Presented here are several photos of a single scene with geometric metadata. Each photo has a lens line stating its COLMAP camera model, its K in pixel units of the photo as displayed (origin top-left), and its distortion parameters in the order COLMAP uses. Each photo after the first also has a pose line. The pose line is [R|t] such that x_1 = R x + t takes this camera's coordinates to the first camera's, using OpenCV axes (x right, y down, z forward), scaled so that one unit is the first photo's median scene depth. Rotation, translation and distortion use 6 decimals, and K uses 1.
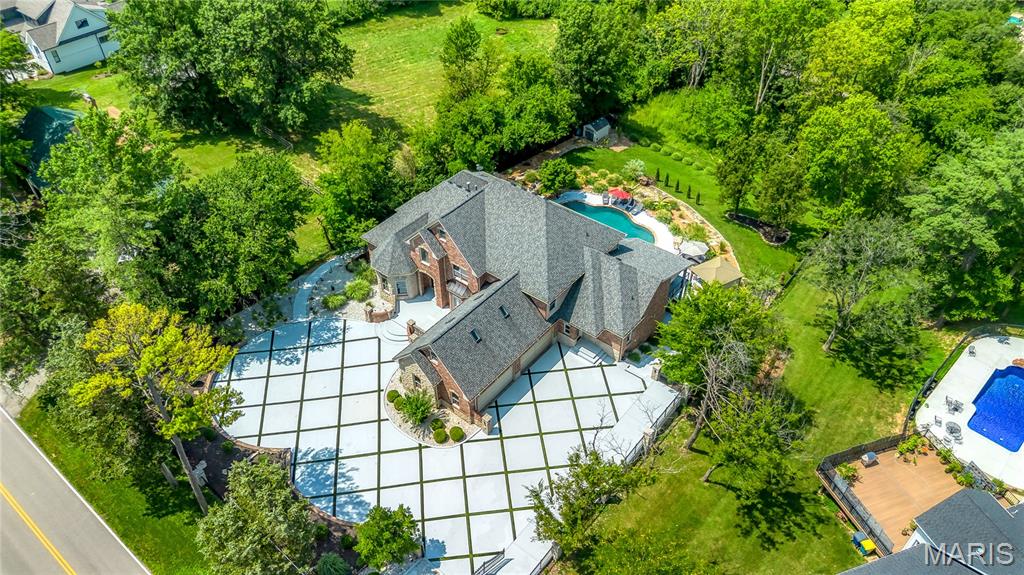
lens RADIAL K [[725.0, 0, 497.3], [0, 725.0, 288.5], [0, 0, 1]] dist [0.021938, -0.007666]
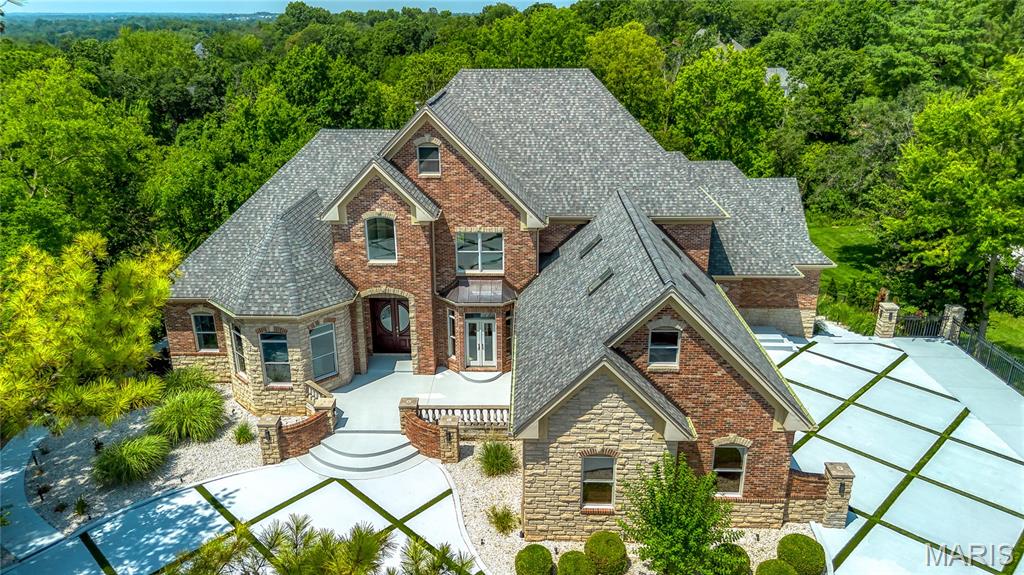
lens RADIAL K [[725.0, 0, 497.3], [0, 725.0, 288.5], [0, 0, 1]] dist [0.021938, -0.007666]
pose [[0.791316, -0.201310, 0.577315, -0.279319], [0.402282, 0.882491, -0.243677, 0.101348], [-0.460421, 0.425069, 0.779313, 0.642495]]
